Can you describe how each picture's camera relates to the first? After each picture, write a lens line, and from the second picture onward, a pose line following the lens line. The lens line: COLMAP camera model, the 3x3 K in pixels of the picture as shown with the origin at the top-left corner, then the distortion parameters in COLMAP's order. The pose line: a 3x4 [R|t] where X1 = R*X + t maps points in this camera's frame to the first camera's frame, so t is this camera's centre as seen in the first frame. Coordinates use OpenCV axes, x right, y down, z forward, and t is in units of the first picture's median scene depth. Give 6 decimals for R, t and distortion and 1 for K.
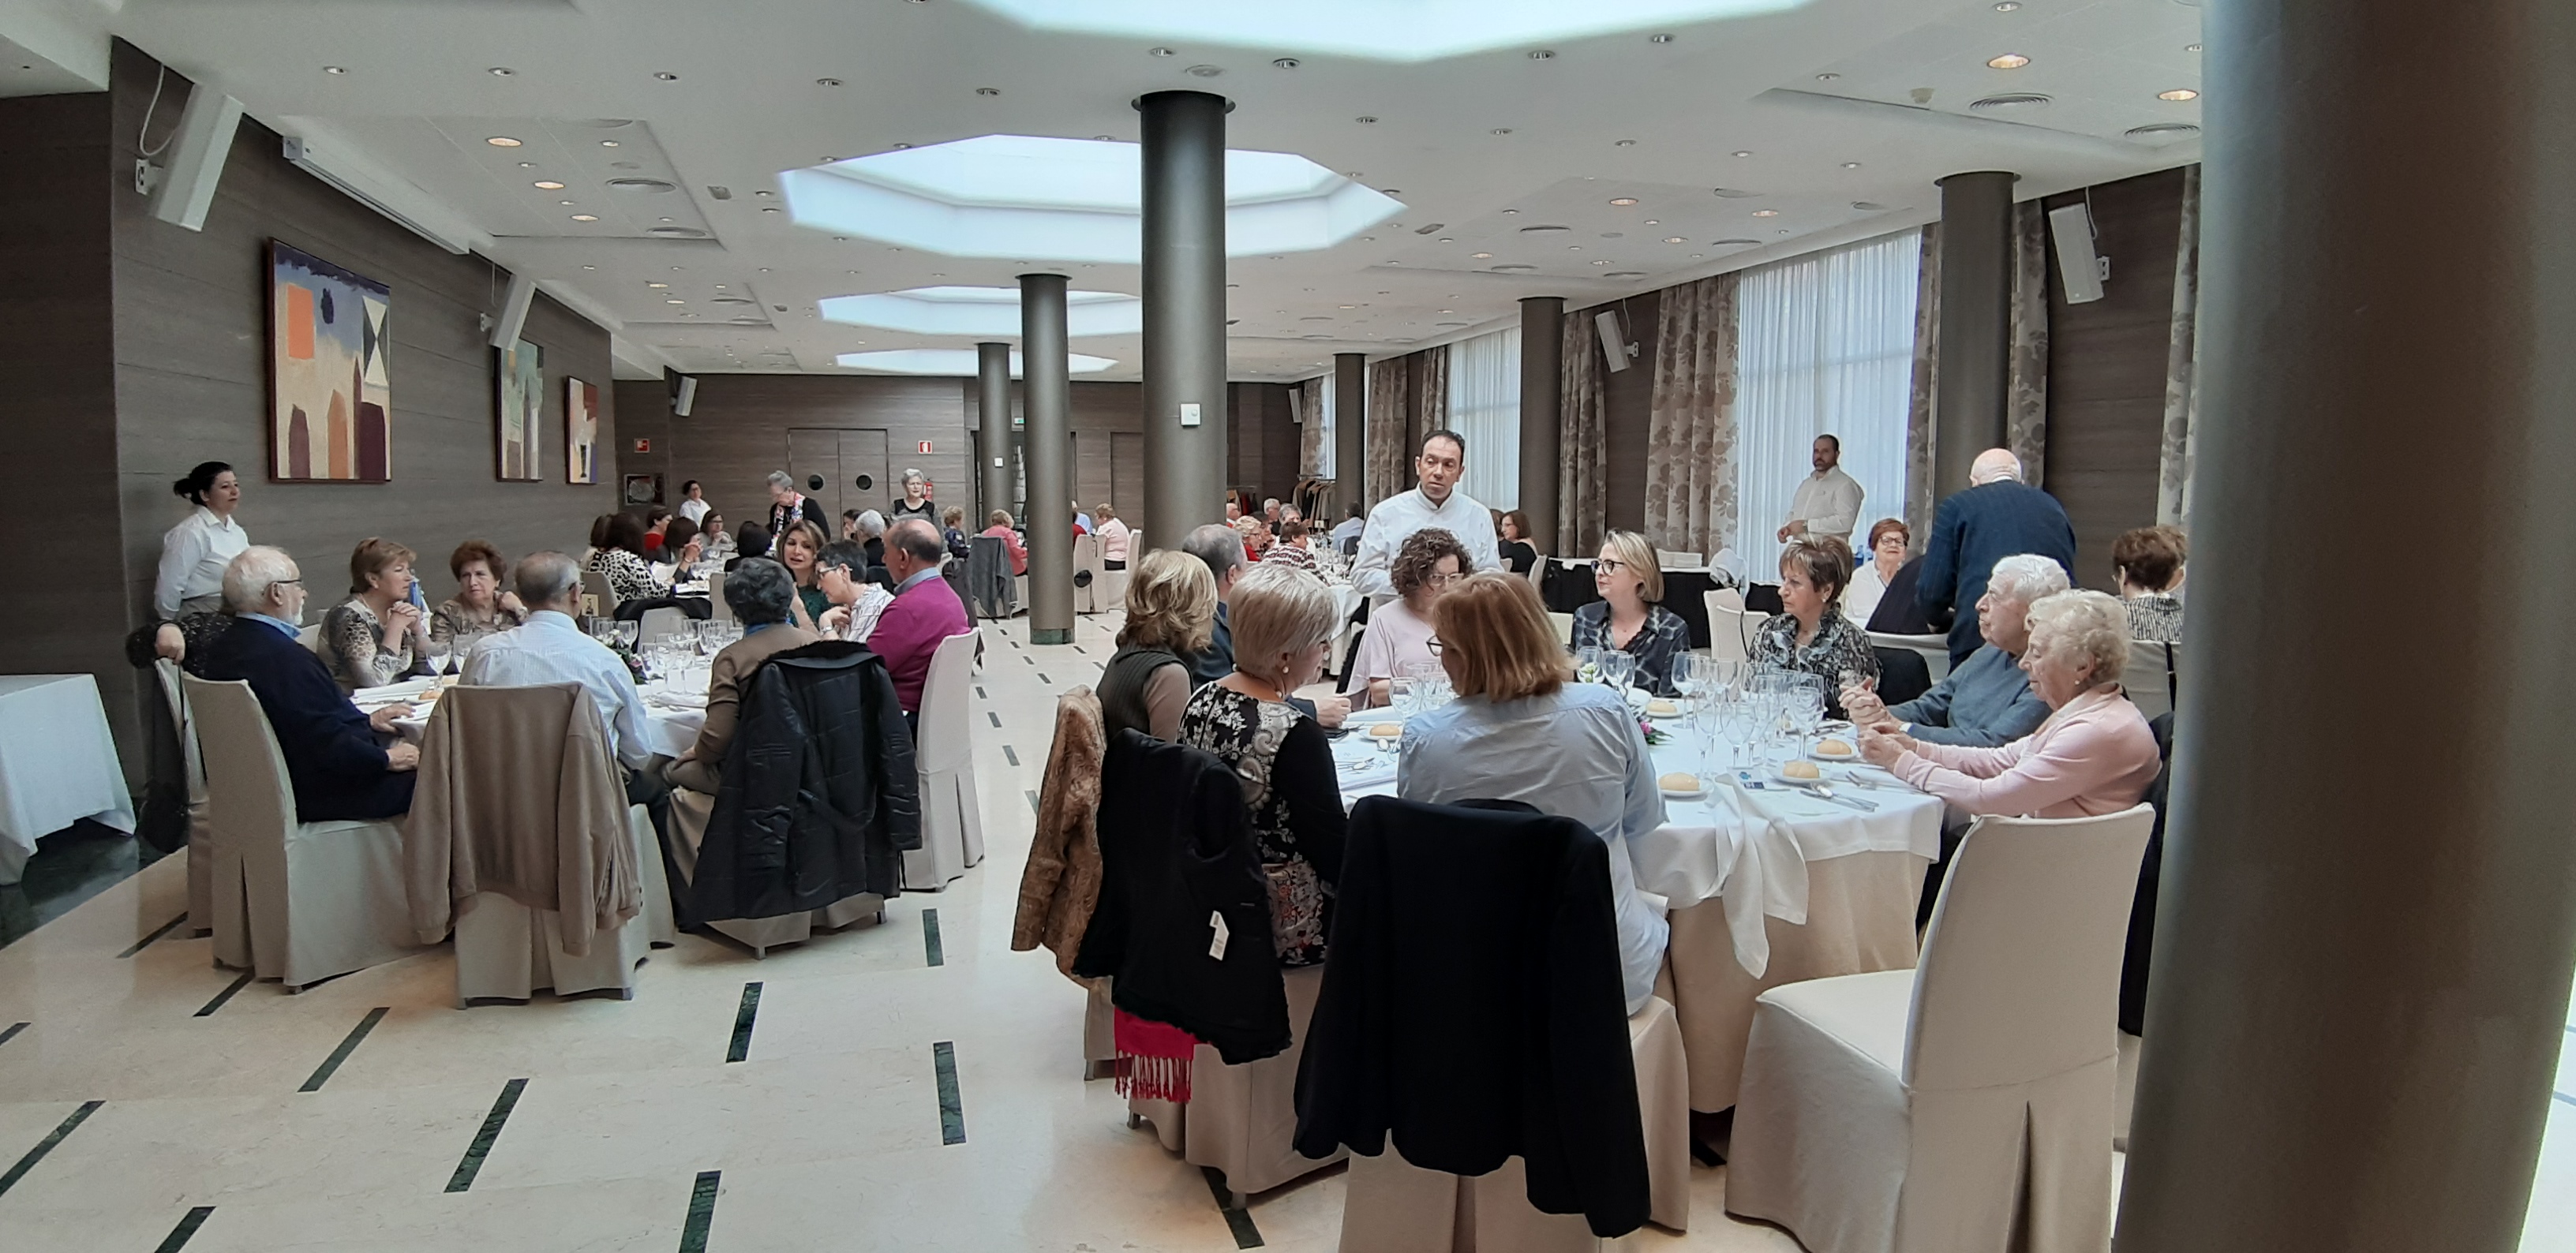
lens RADIAL K [[1352.5, 0, 1279.0], [0, 1352.5, 614.1], [0, 0, 1]] dist [-0.103768, -0.001587]
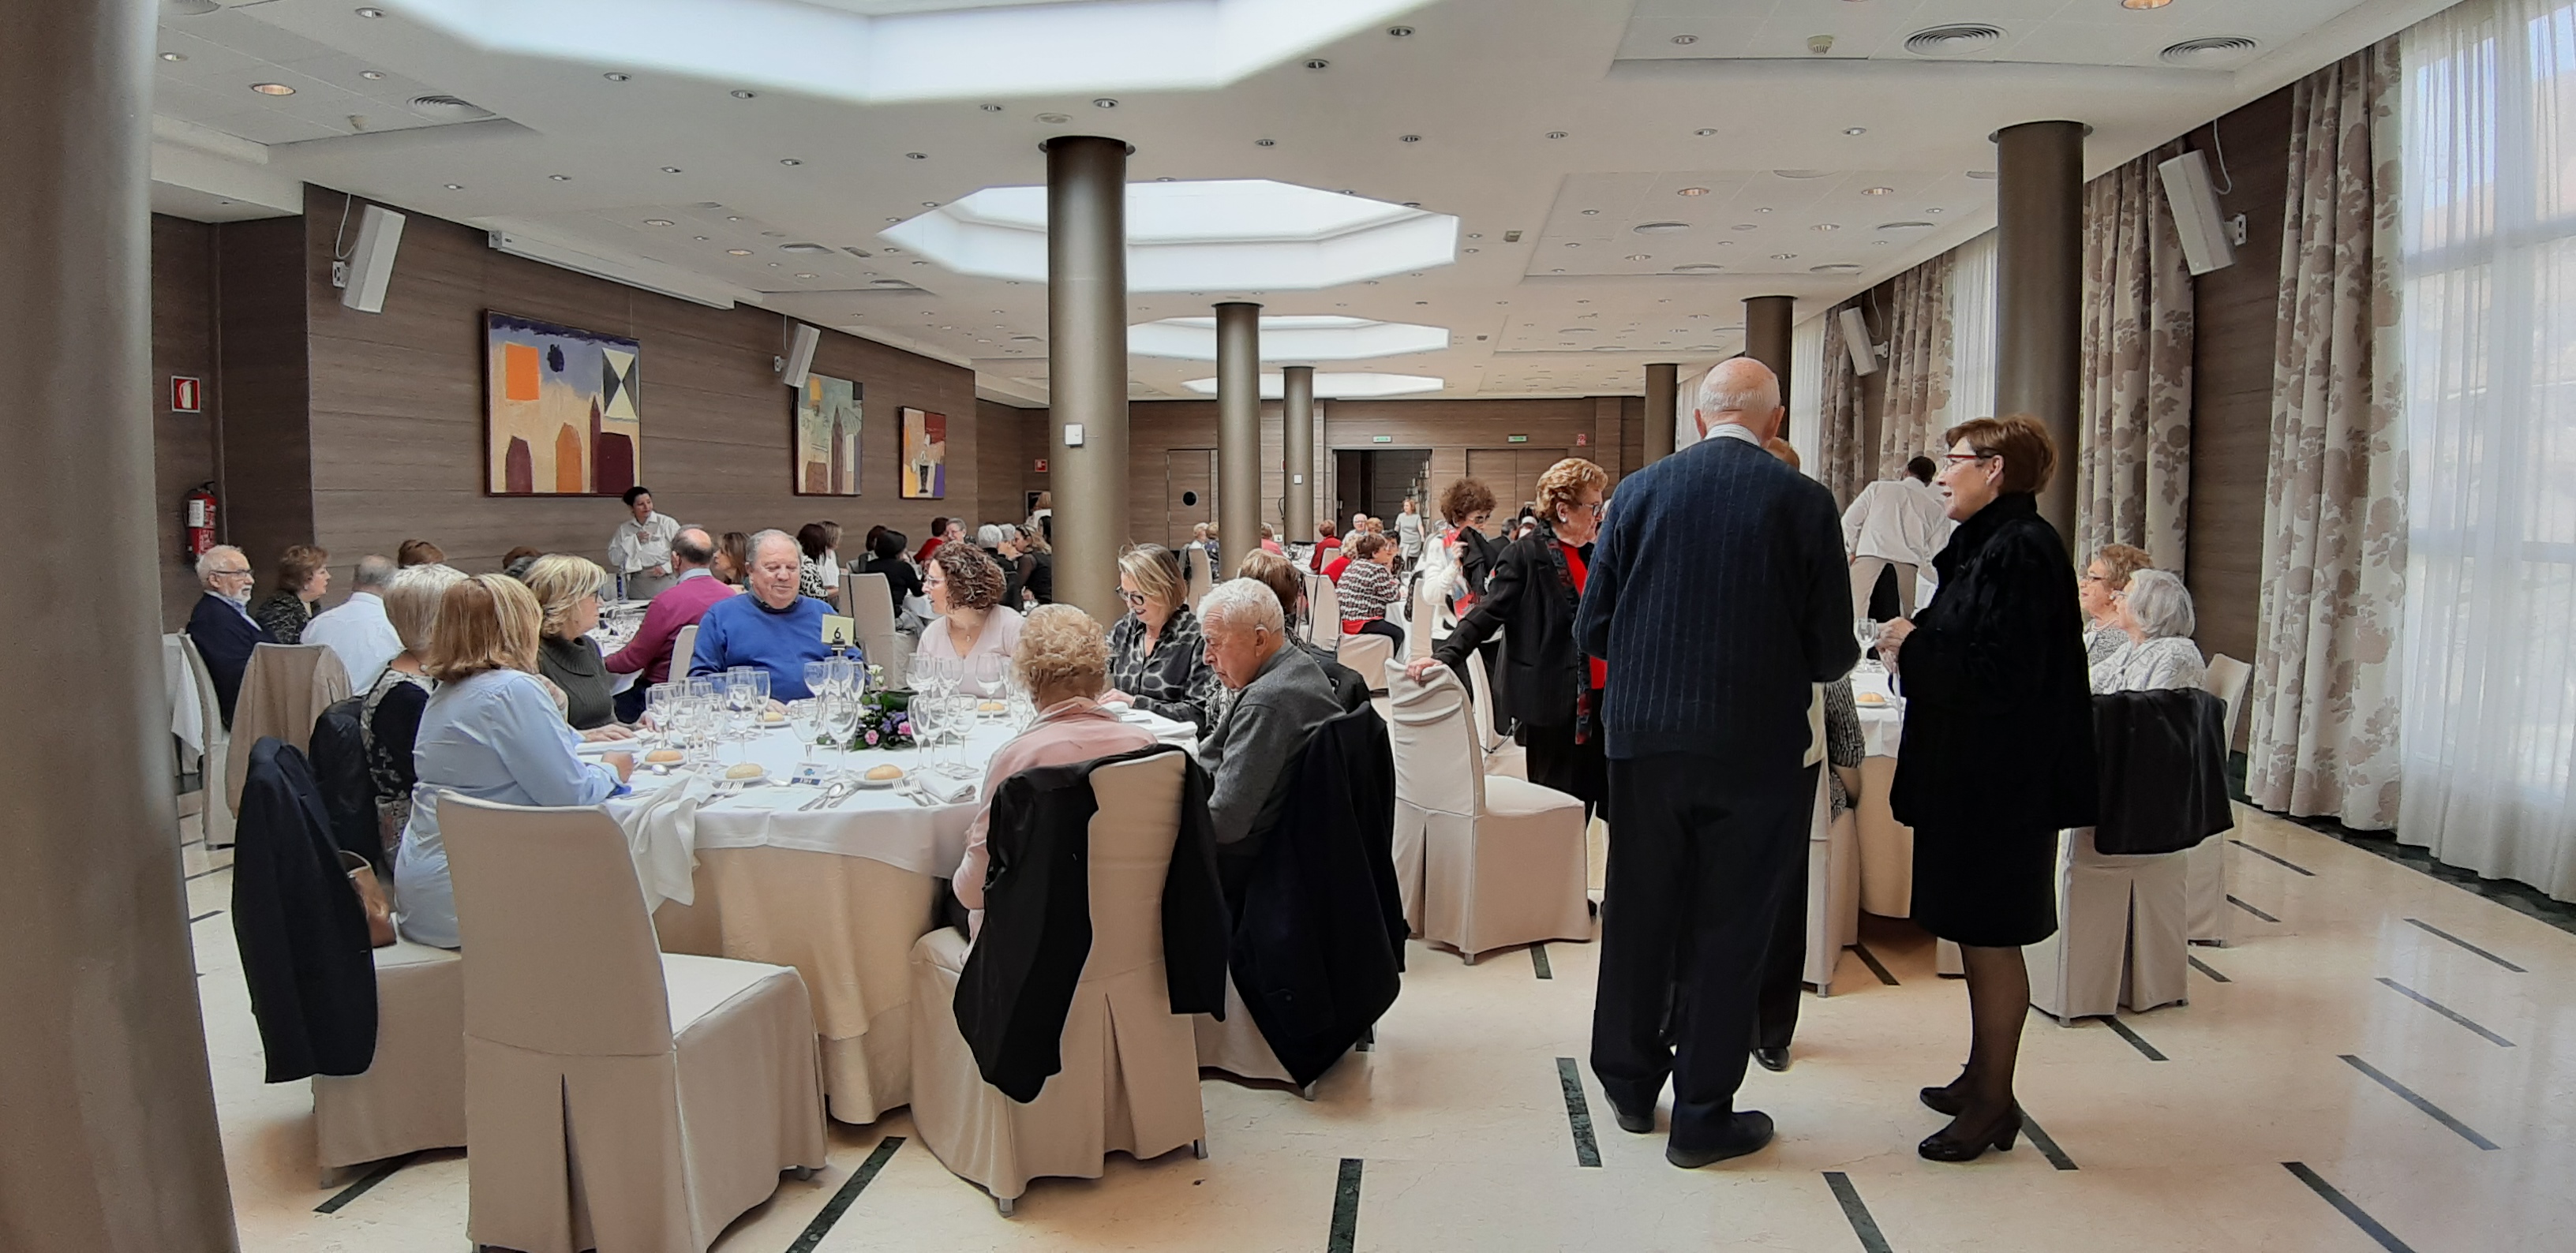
lens RADIAL K [[1352.5, 0, 1298.8], [0, 1352.5, 626.4], [0, 0, 1]] dist [-0.103768, -0.001587]
pose [[0.926302, 0.034532, -0.375196, 0.406819], [-0.035984, 0.999347, 0.003138, -0.002408], [0.375060, 0.010595, 0.926940, 0.053593]]
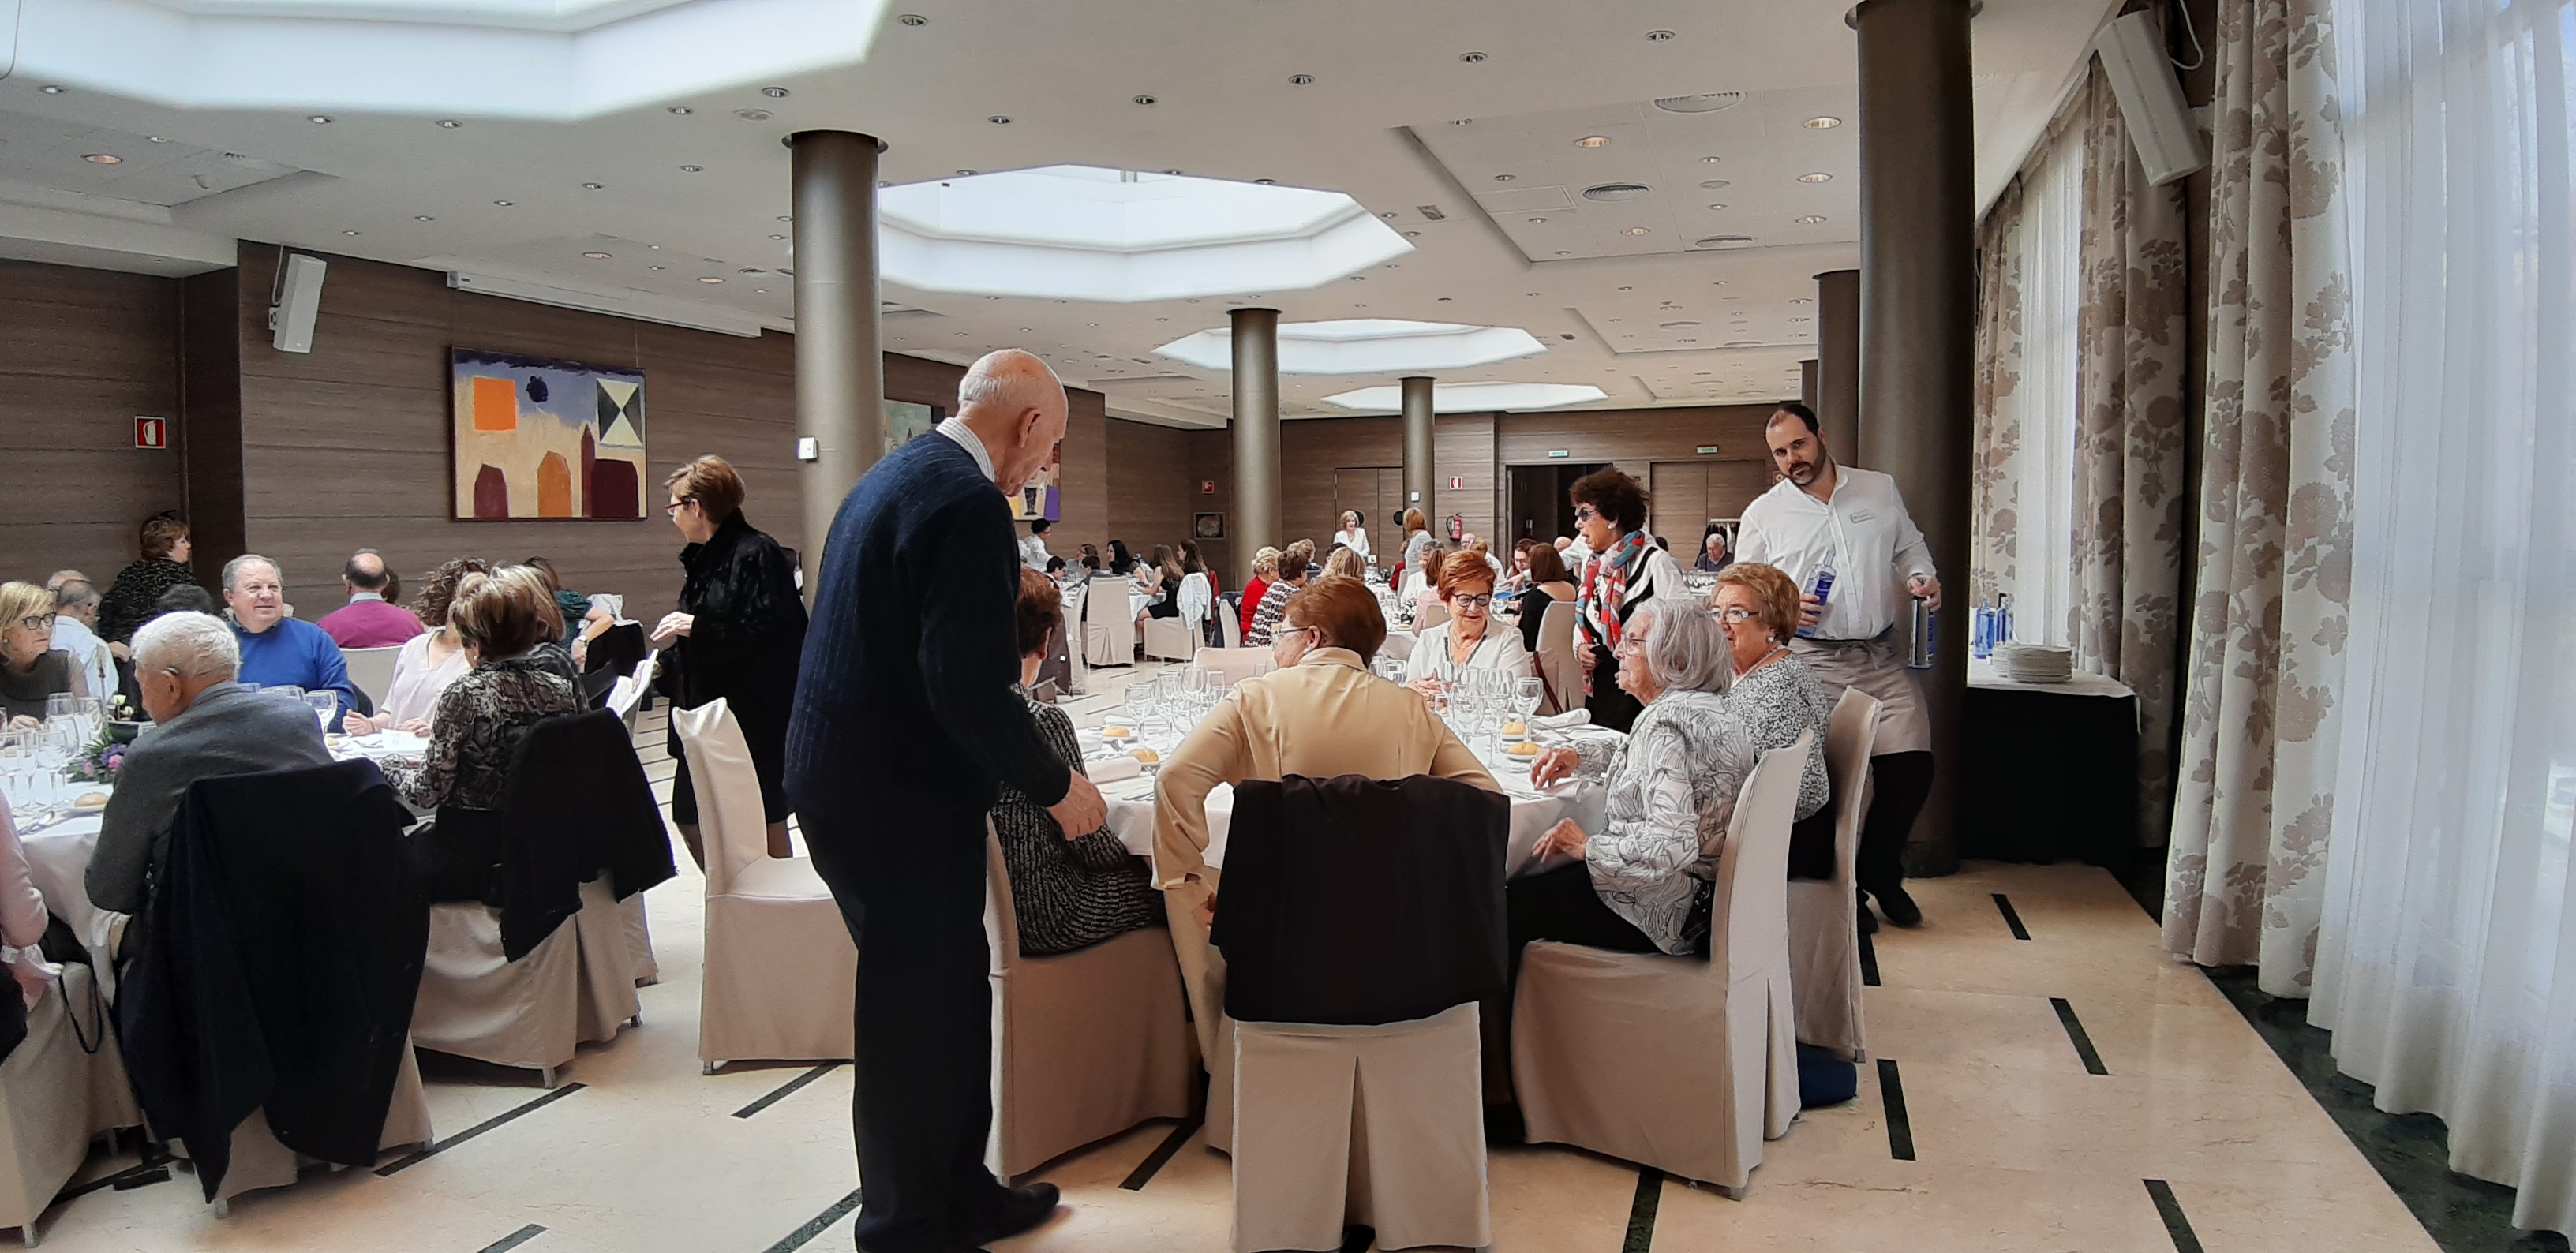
lens RADIAL K [[1352.5, 0, 1303.5], [0, 1352.5, 629.1], [0, 0, 1]] dist [-0.103768, -0.001587]
pose [[0.809171, 0.037706, -0.586362, 0.658988], [-0.047438, 0.998873, -0.001231, -0.022509], [0.585655, 0.028812, 0.810048, 0.325020]]
